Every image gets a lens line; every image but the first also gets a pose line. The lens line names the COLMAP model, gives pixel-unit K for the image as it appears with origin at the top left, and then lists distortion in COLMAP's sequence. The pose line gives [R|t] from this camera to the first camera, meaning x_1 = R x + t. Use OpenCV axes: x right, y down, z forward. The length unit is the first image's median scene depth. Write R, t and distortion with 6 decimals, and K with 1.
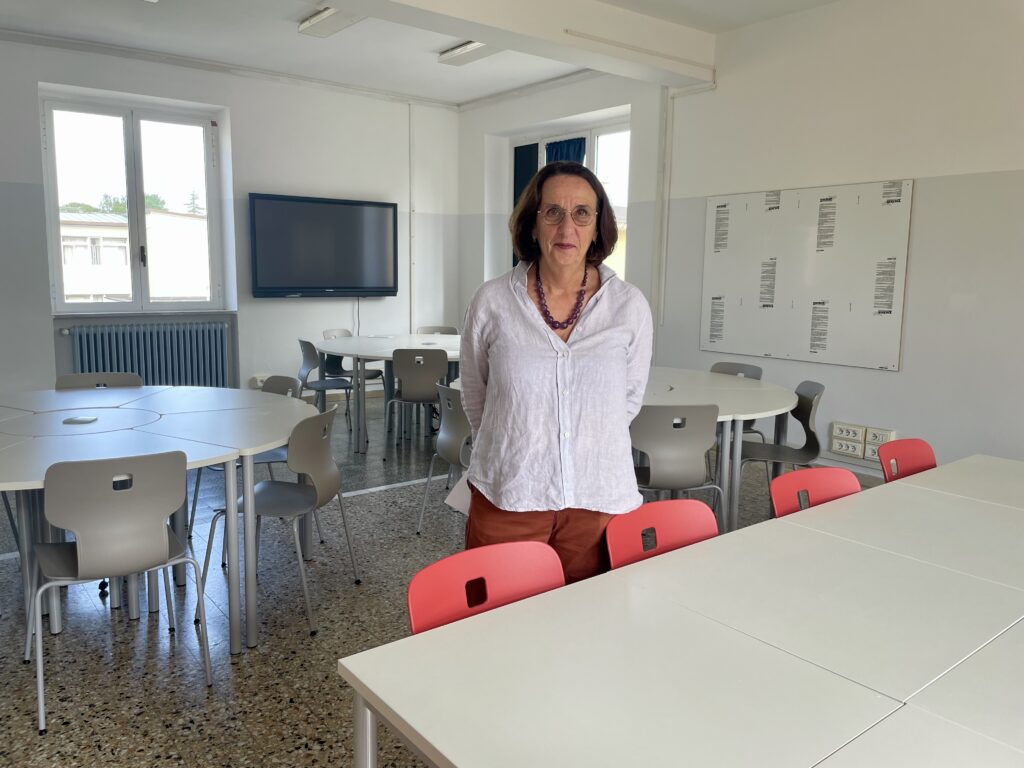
lens RADIAL K [[783.4, 0, 512.0], [0, 783.4, 384.0], [0, 0, 1]] dist [0.097576, -0.141781]
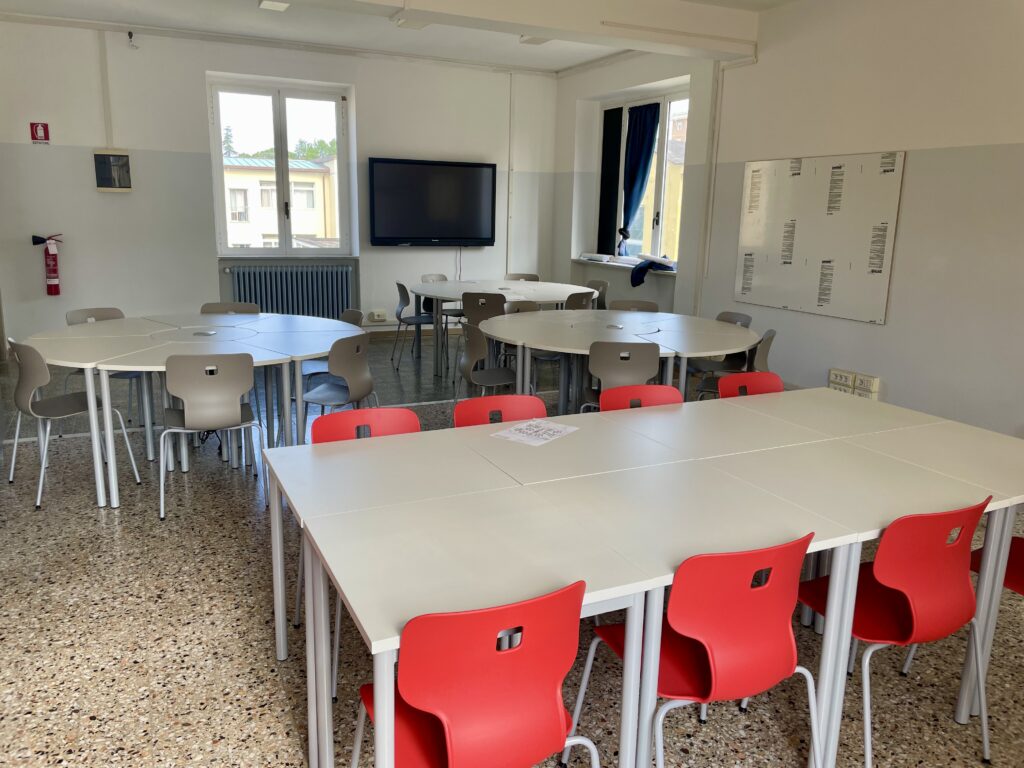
lens RADIAL K [[783.4, 0, 512.0], [0, 783.4, 384.0], [0, 0, 1]] dist [0.097576, -0.141781]
pose [[0.976815, 0.054698, -0.206981, 0.156860], [-0.040119, 0.996451, 0.073992, 0.003767], [0.210294, -0.063973, 0.975543, -0.154837]]
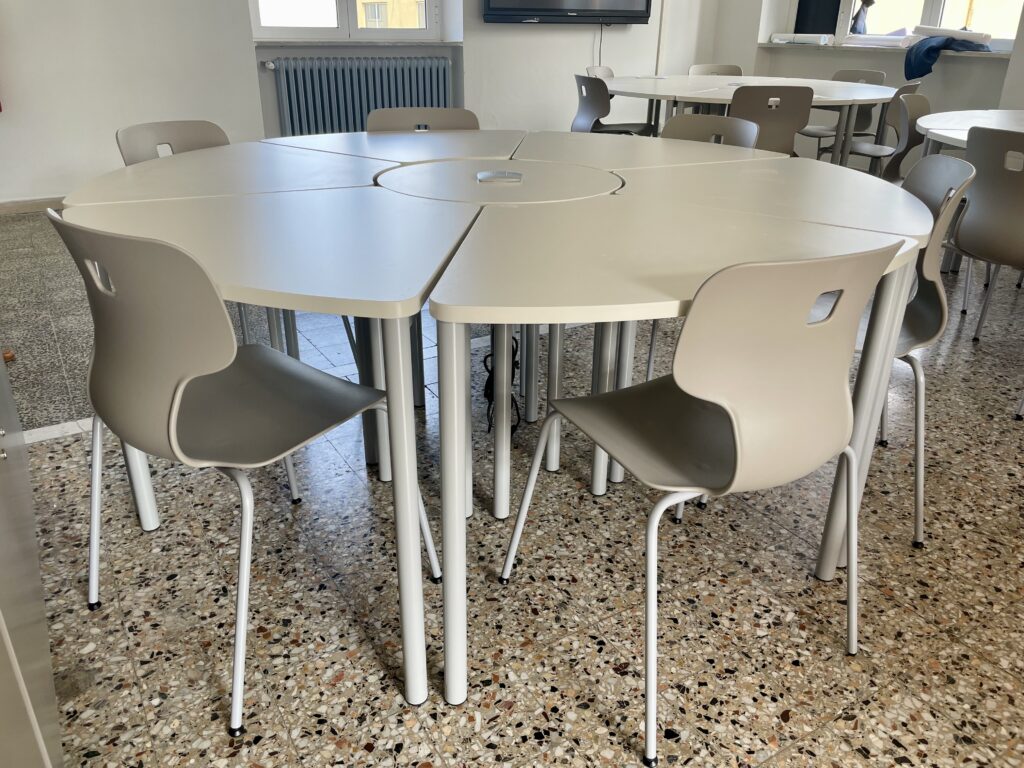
lens RADIAL K [[783.4, 0, 512.0], [0, 783.4, 384.0], [0, 0, 1]] dist [0.097576, -0.141781]
pose [[0.993913, 0.044345, -0.100846, -0.228213], [-0.014765, 0.960767, 0.276963, 0.014951], [0.109172, -0.273788, 0.955574, 0.190849]]
